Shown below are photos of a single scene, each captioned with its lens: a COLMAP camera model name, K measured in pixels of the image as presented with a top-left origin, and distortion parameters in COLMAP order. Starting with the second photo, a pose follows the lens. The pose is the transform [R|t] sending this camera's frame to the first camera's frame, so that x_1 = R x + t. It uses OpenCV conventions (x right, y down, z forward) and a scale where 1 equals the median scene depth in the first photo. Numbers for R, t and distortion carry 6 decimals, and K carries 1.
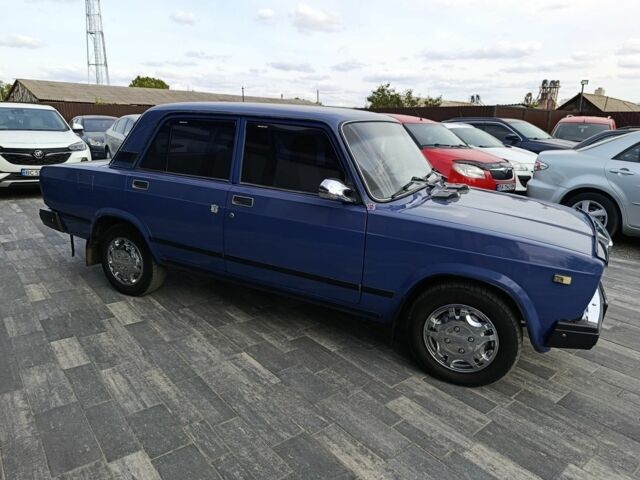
lens RADIAL K [[435.9, 0, 316.4], [0, 435.9, 239.4], [0, 0, 1]] dist [0.014689, -0.028605]
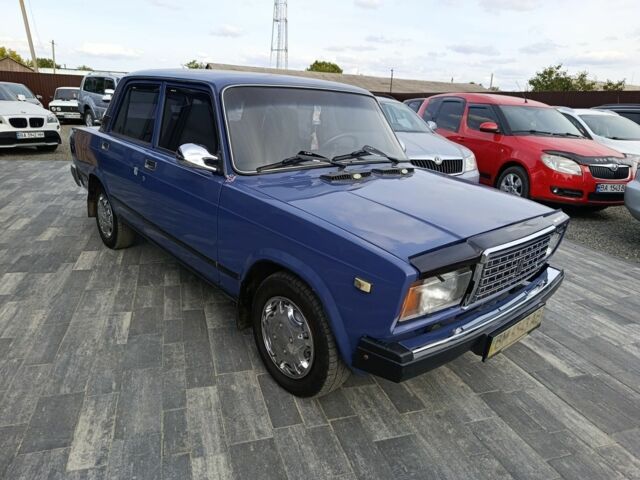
lens RADIAL K [[435.9, 0, 316.4], [0, 435.9, 239.4], [0, 0, 1]] dist [0.014689, -0.028605]
pose [[0.931748, 0.128847, -0.339476, 0.461595], [-0.118053, 0.991626, 0.052354, -0.012530], [0.343379, -0.008705, 0.939157, 0.150792]]
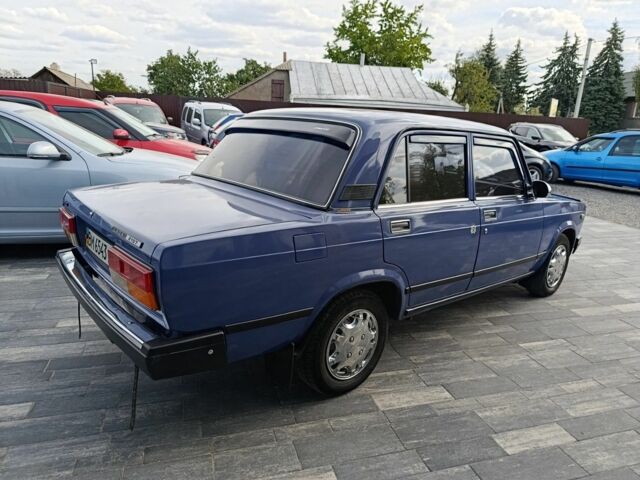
lens RADIAL K [[435.9, 0, 316.4], [0, 435.9, 239.4], [0, 0, 1]] dist [0.014689, -0.028605]
pose [[0.400436, -0.241344, 0.883971, -1.069032], [0.199721, 0.964486, 0.172853, -0.248787], [-0.894294, 0.107331, 0.434416, 0.768284]]
